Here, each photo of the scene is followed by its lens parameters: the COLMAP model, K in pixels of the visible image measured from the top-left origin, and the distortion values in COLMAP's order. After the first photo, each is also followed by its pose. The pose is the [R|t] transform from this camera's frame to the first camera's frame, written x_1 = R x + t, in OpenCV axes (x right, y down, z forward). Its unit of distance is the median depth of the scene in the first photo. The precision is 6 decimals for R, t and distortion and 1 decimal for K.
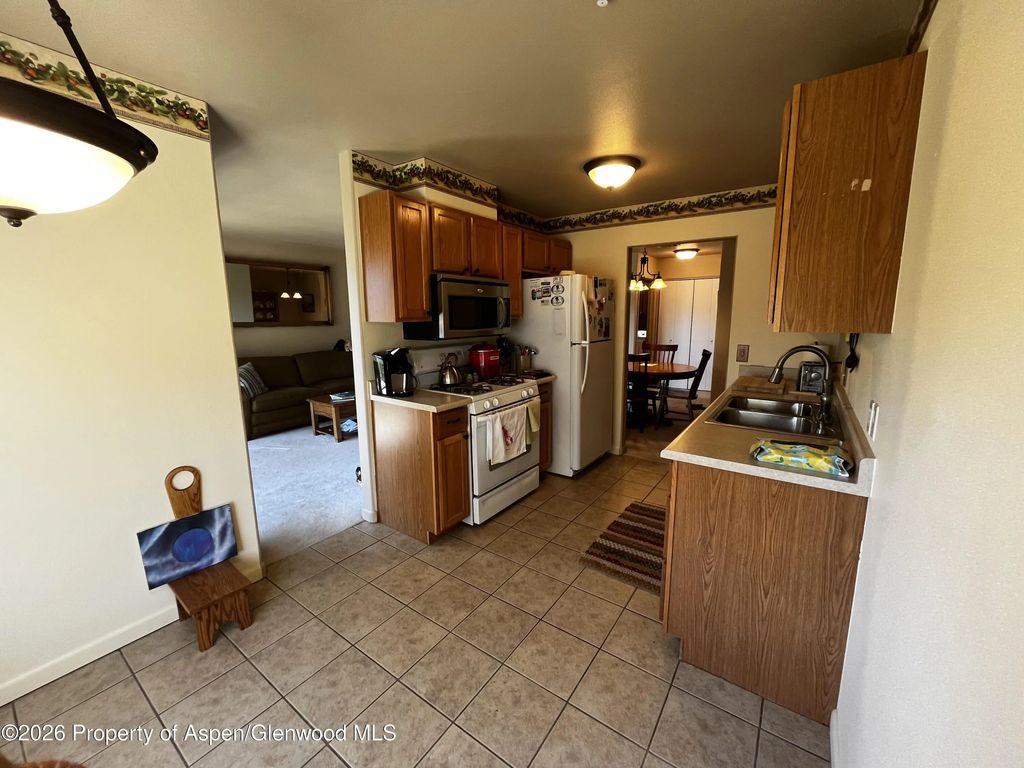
lens RADIAL K [[412.2, 0, 513.5], [0, 412.2, 379.7], [0, 0, 1]] dist [0.000580, 0.000137]
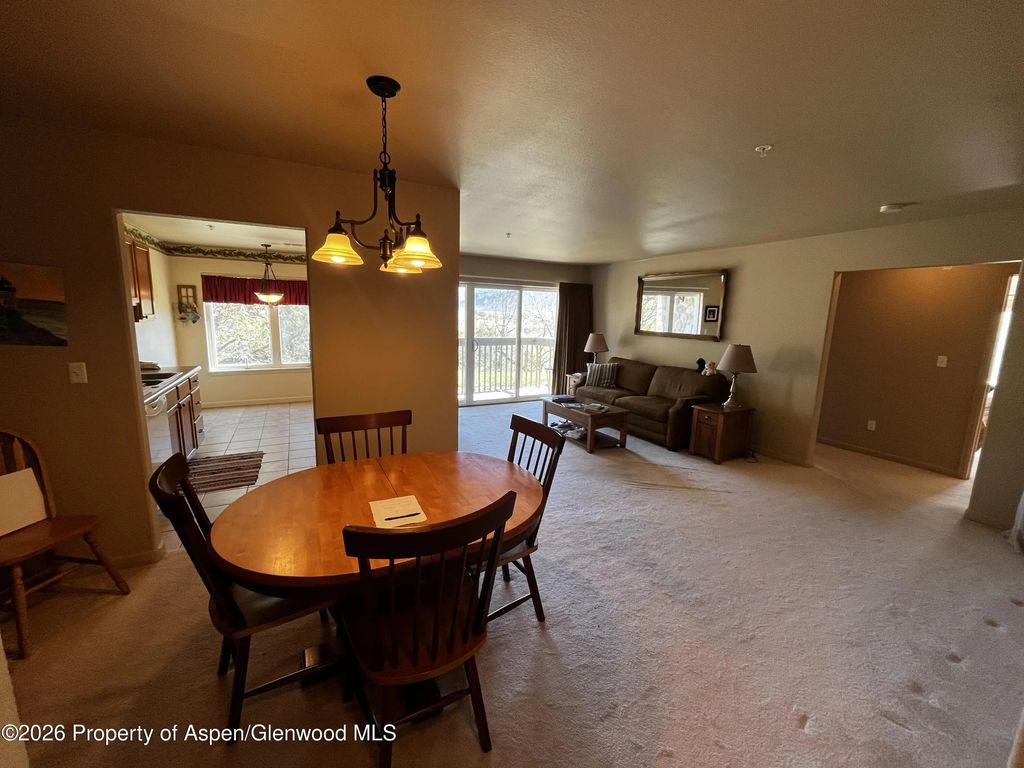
lens RADIAL K [[412.2, 0, 511.6], [0, 412.2, 382.8], [0, 0, 1]] dist [0.000580, 0.000137]
pose [[-0.459902, 0.135986, -0.877495, 1.147728], [-0.169716, 0.956525, 0.237183, -0.443422], [0.871600, 0.258006, -0.416829, 2.497608]]
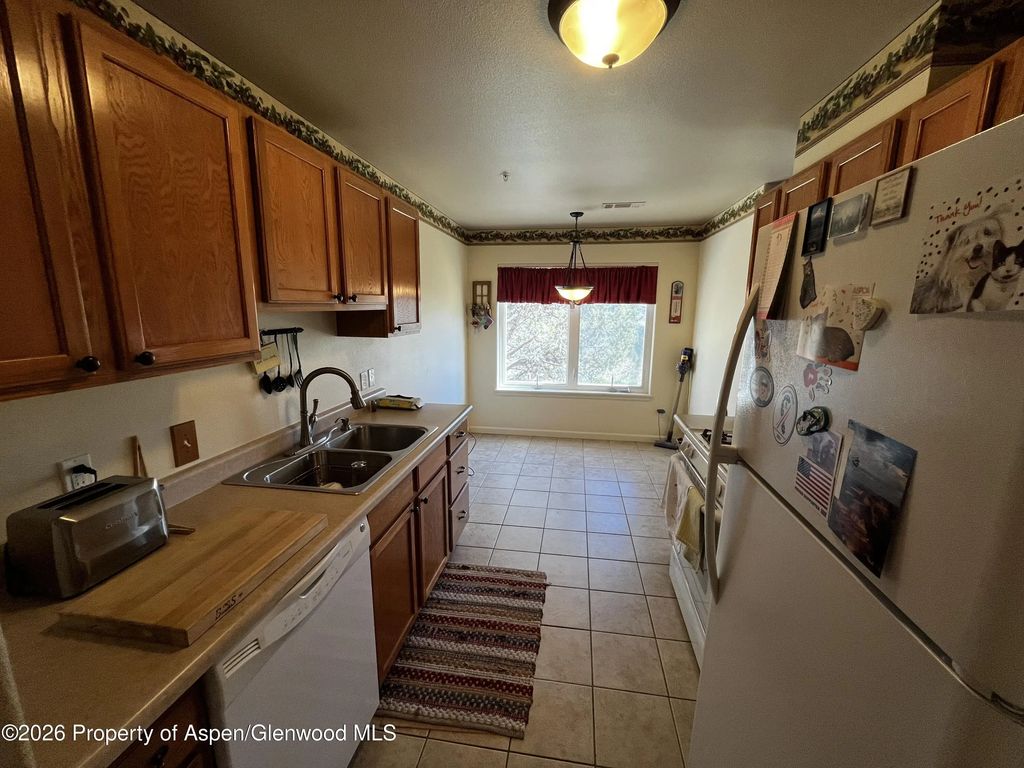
lens RADIAL K [[412.2, 0, 514.1], [0, 412.2, 381.0], [0, 0, 1]] dist [0.000580, 0.000137]
pose [[-0.896339, 0.074539, -0.437058, 0.595098], [-0.080433, 0.942072, 0.325624, -0.301517], [0.436012, 0.327024, -0.838421, 1.559435]]
